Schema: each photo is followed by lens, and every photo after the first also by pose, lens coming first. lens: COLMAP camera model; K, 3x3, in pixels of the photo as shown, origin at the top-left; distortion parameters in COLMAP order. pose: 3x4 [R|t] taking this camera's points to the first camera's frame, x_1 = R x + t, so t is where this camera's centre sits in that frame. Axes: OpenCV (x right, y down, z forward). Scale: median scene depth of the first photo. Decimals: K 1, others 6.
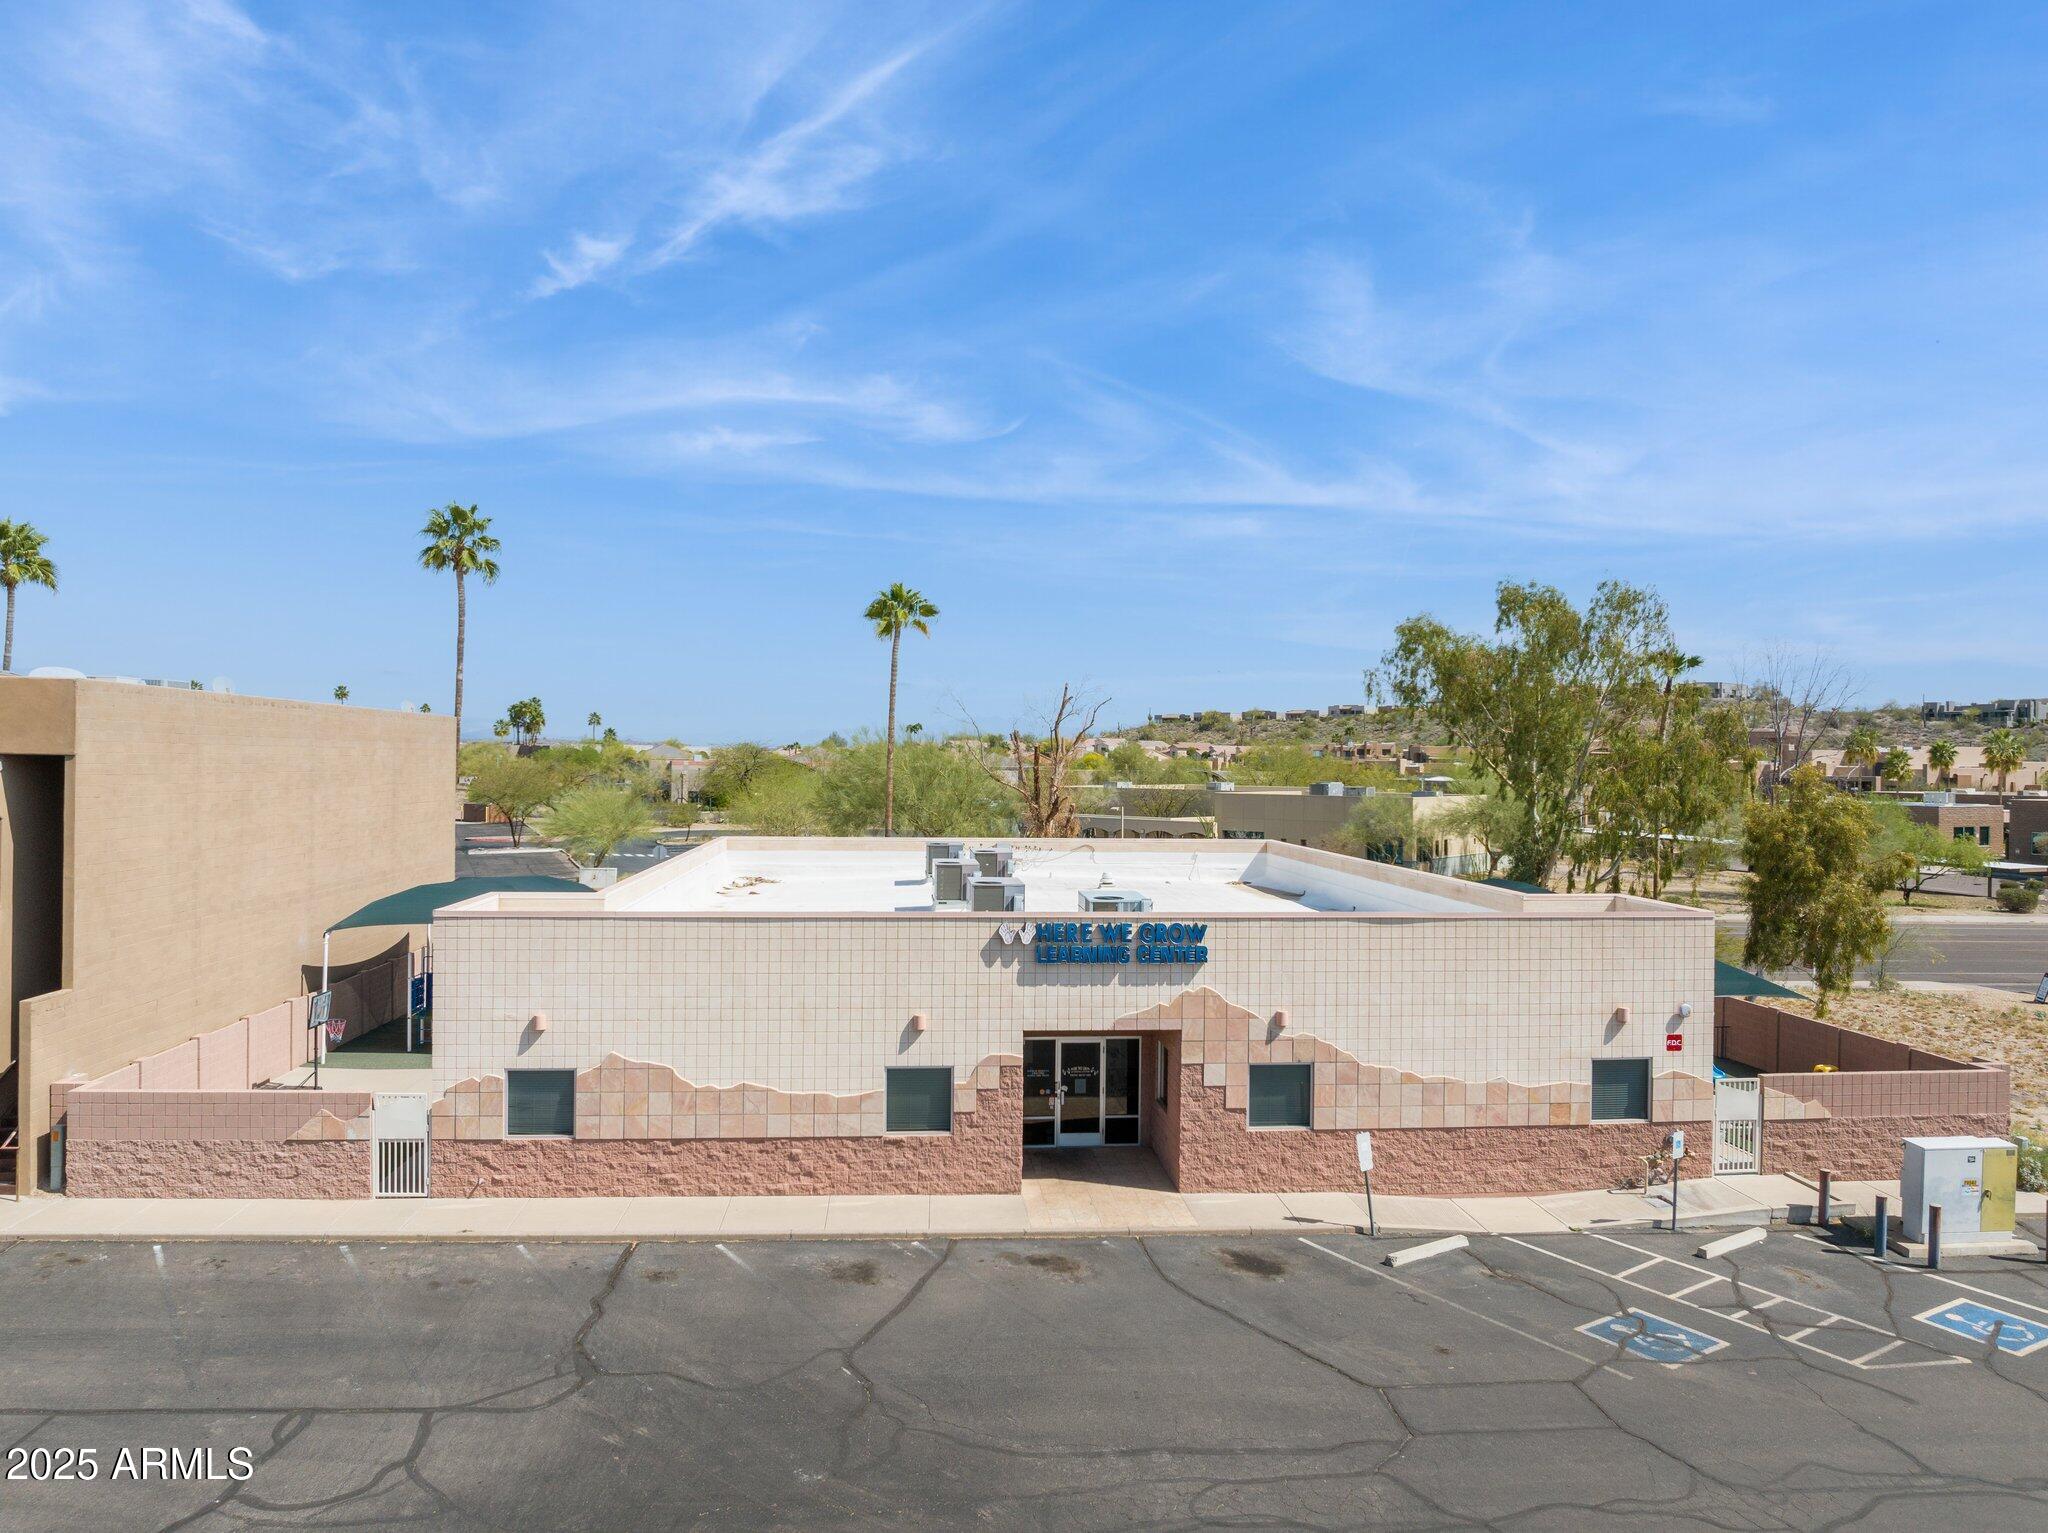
lens RADIAL K [[1447.6, 0, 1024.0], [0, 1447.6, 766.5], [0, 0, 1]] dist [-0.019300, -0.040833]
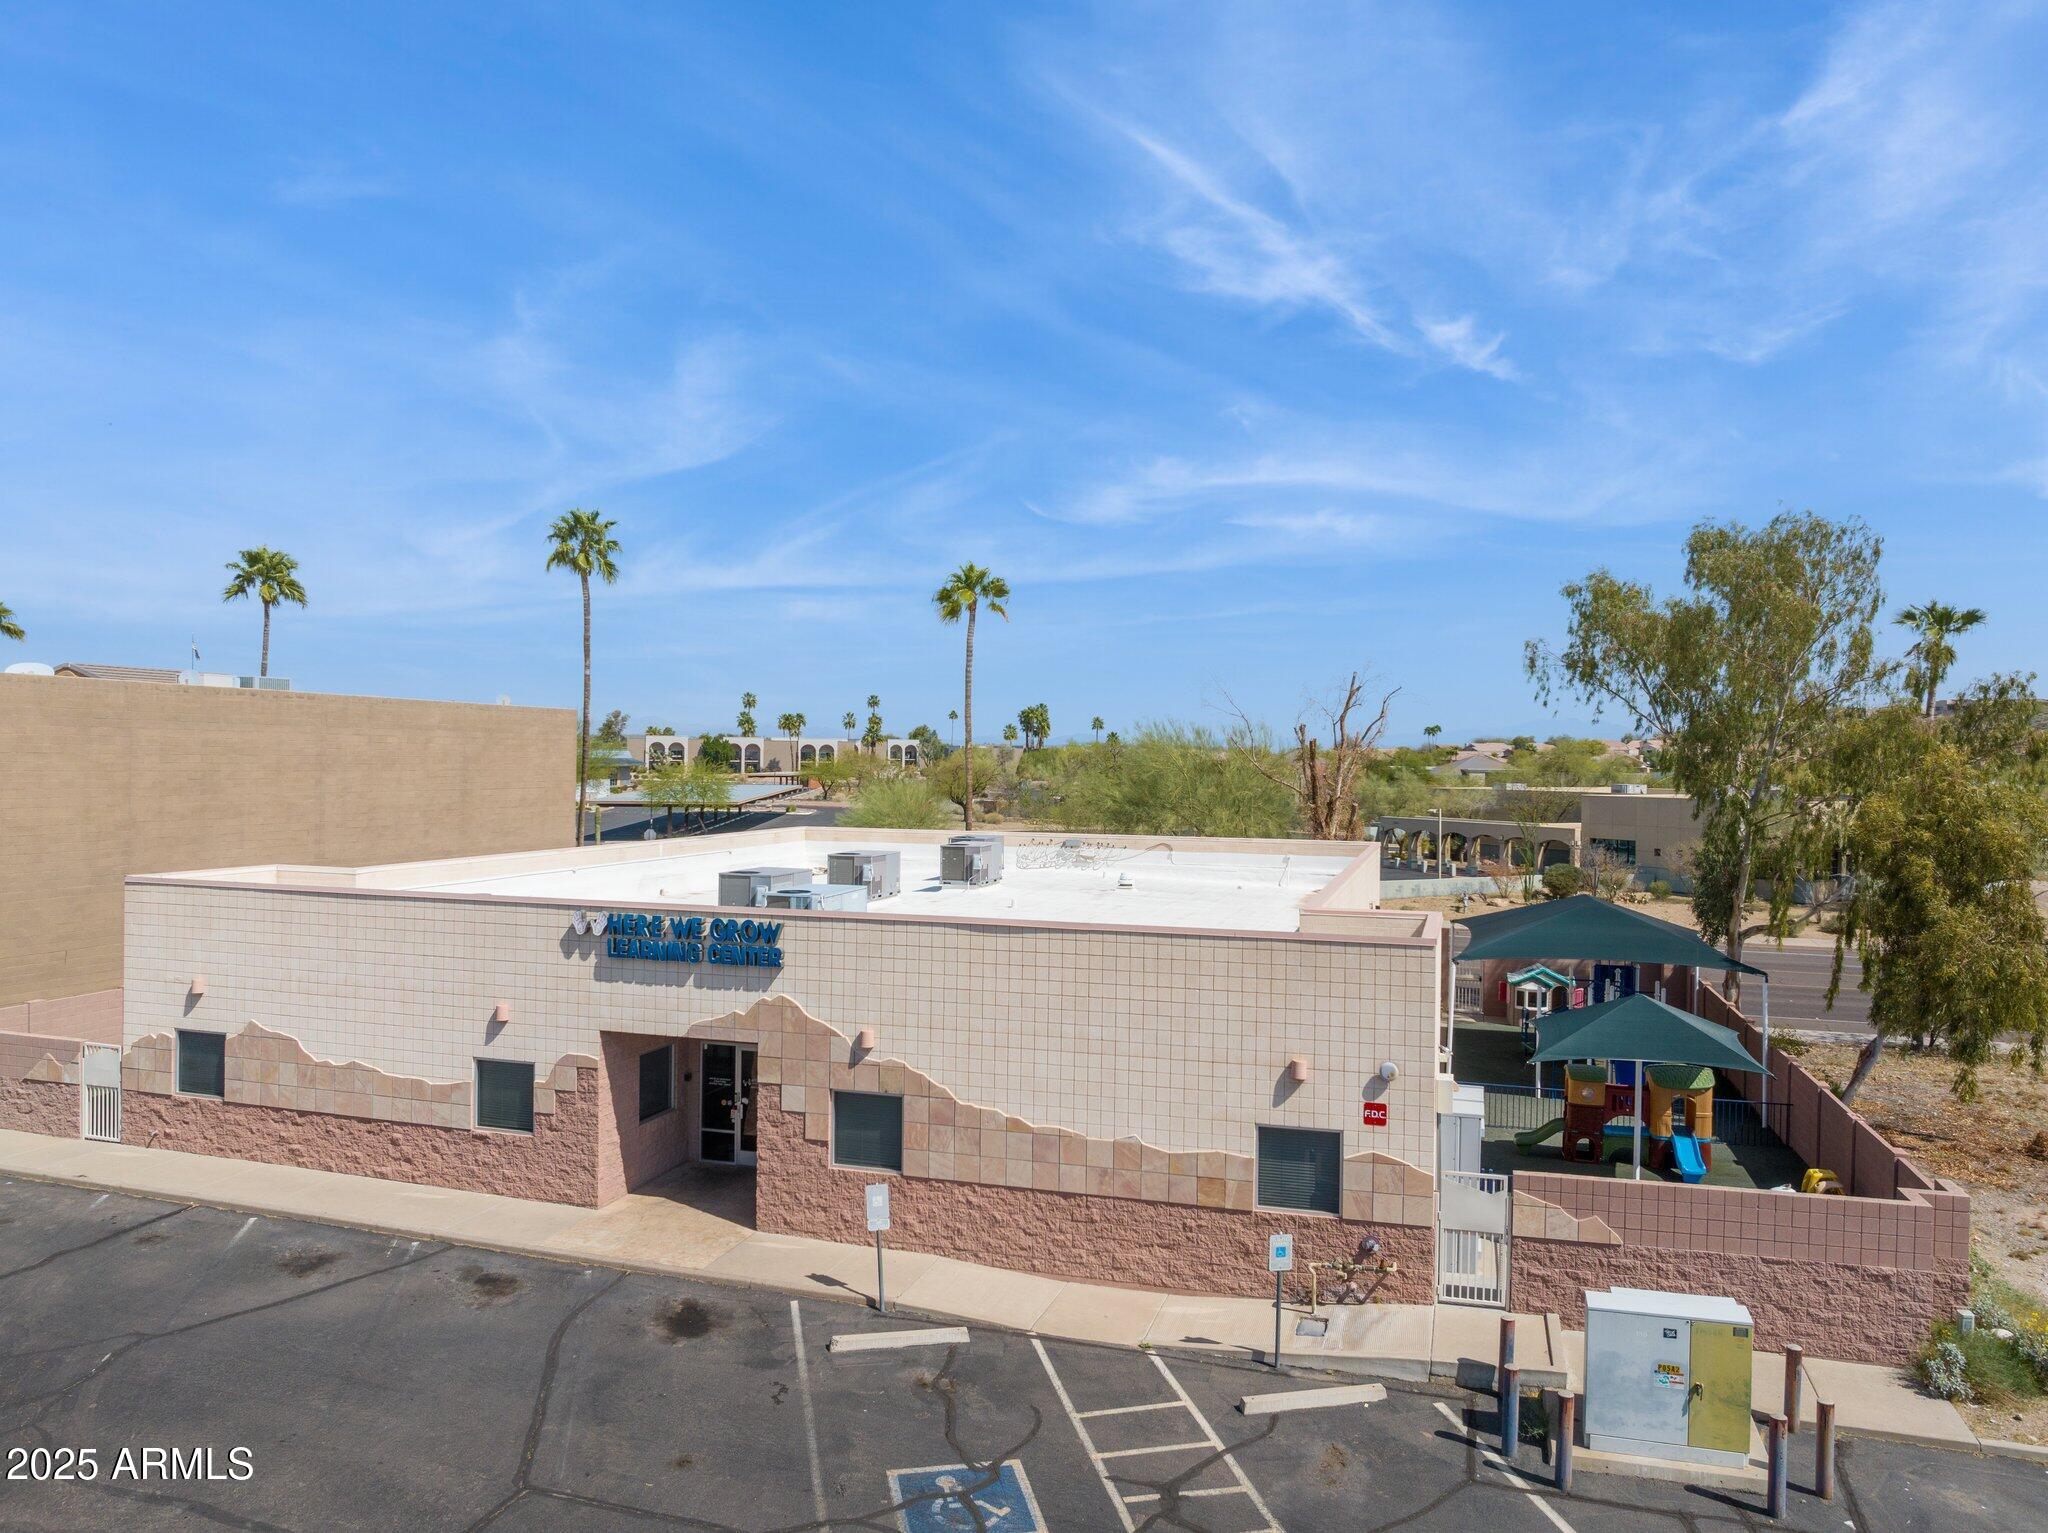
lens RADIAL K [[1447.6, 0, 1024.0], [0, 1447.6, 766.5], [0, 0, 1]] dist [-0.019300, -0.040833]
pose [[0.924021, 0.001741, -0.382337, 0.585783], [-0.003196, 0.999990, -0.003171, 0.018227], [0.382327, 0.004152, 0.924018, 0.257272]]
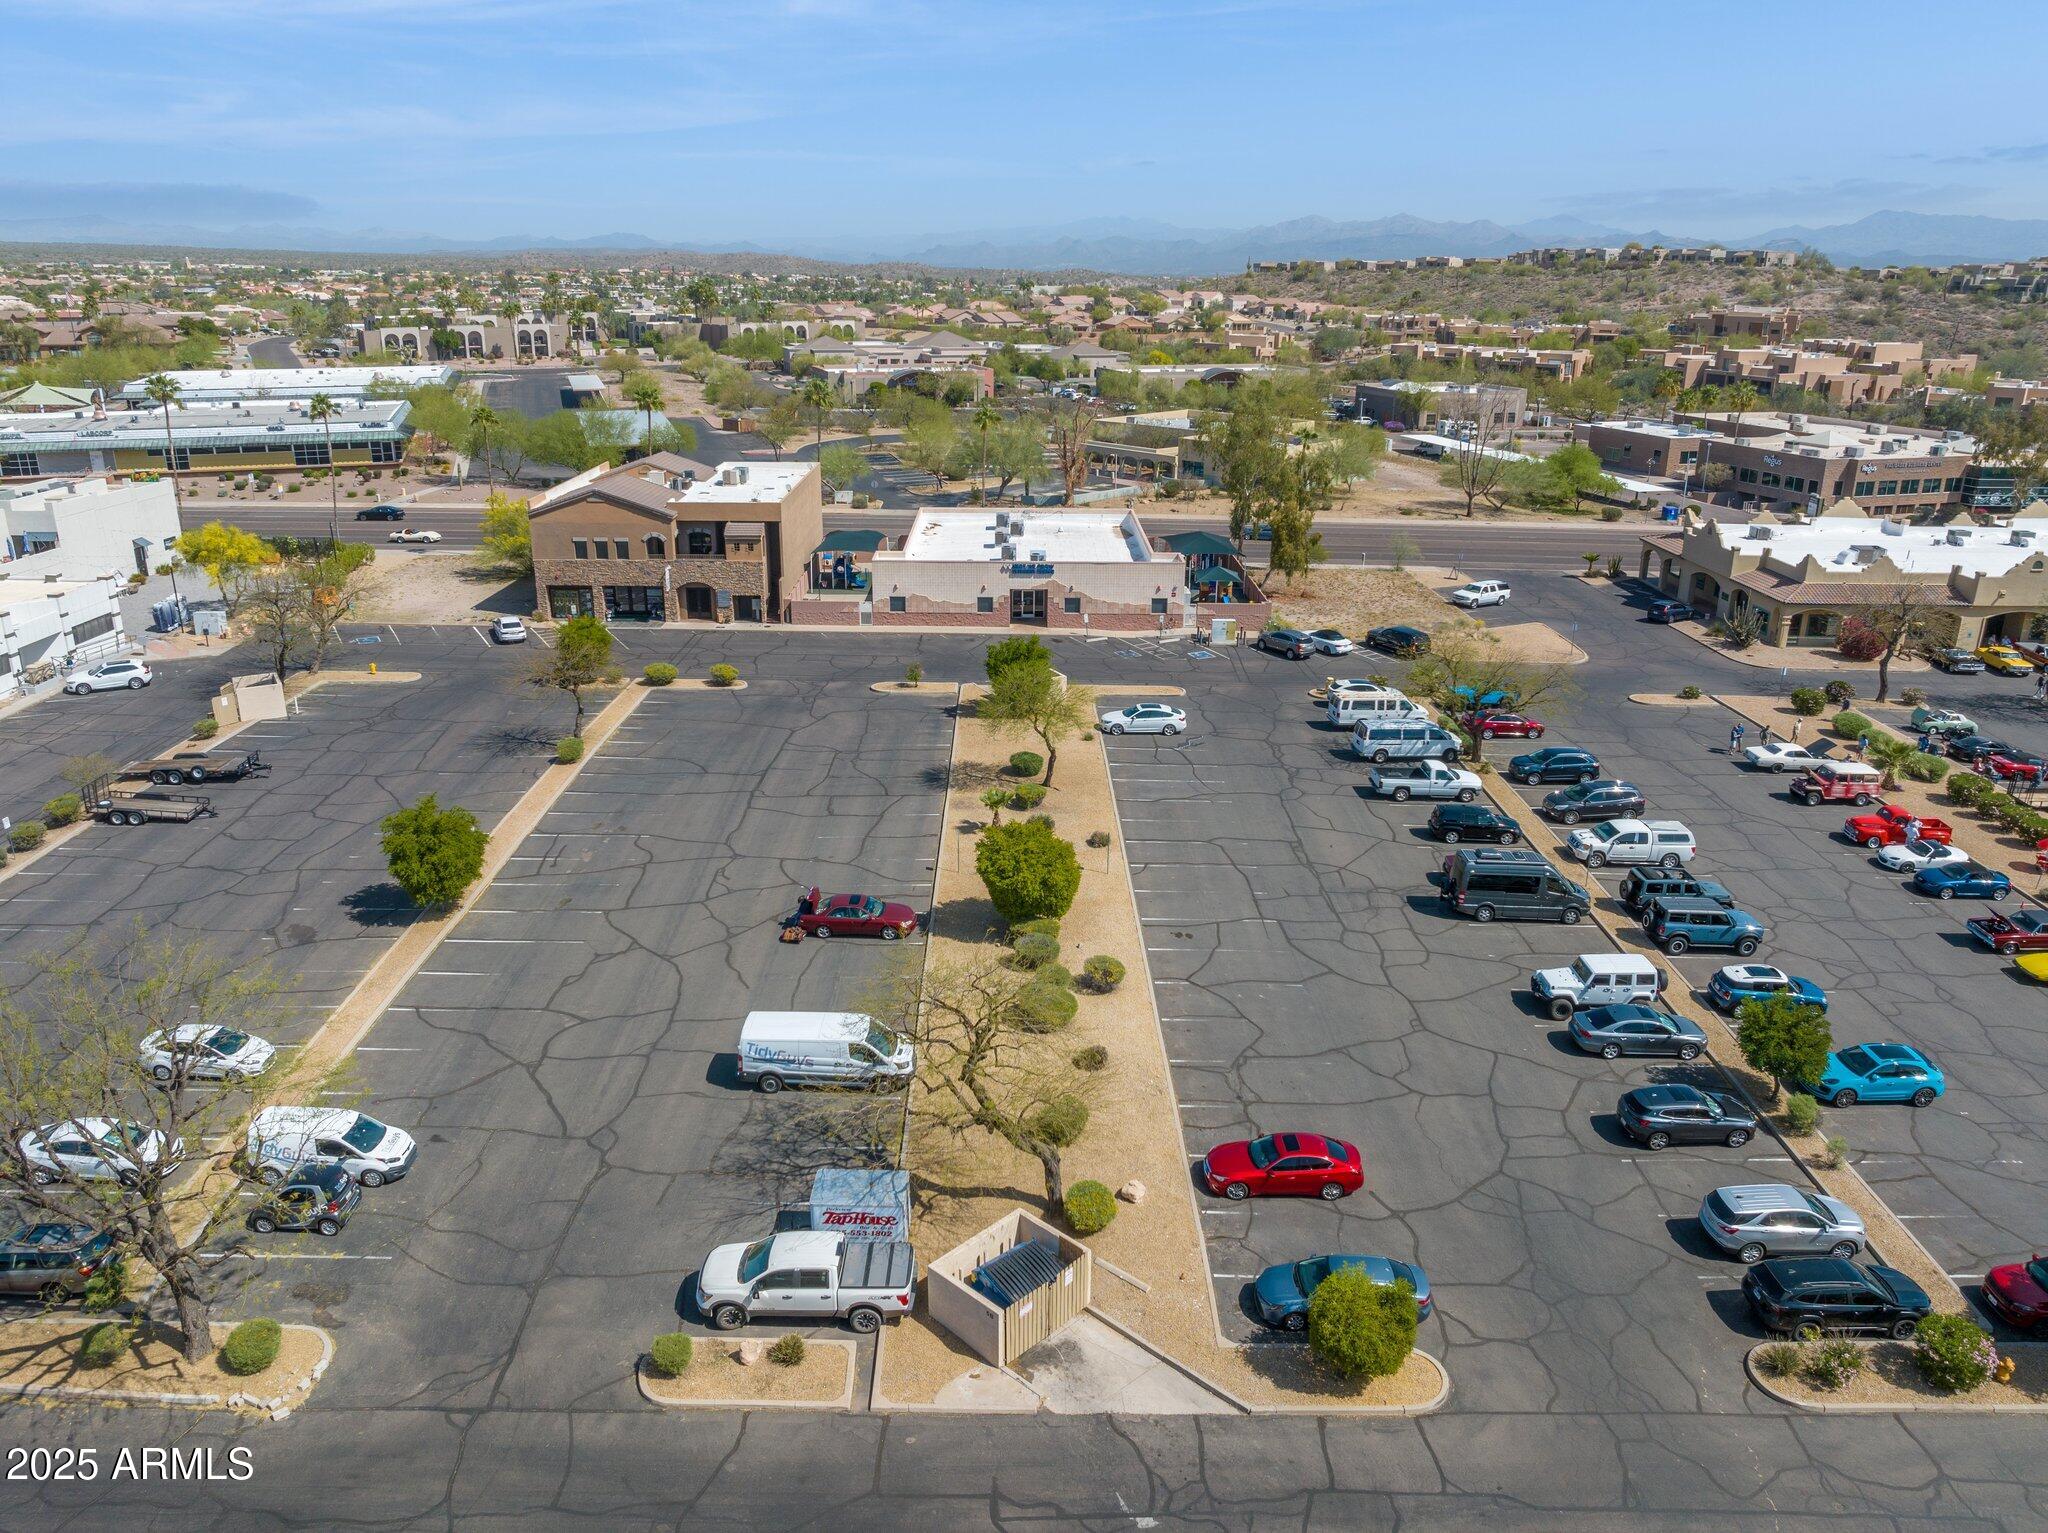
lens RADIAL K [[1439.2, 0, 1042.0], [0, 1439.2, 741.2], [0, 0, 1]] dist [-0.040604, 0.004441]
pose [[0.997284, 0.023887, -0.069671, 0.388062], [-0.001078, 0.950578, 0.310483, -0.682732], [0.073645, -0.309565, 0.948022, -3.036747]]
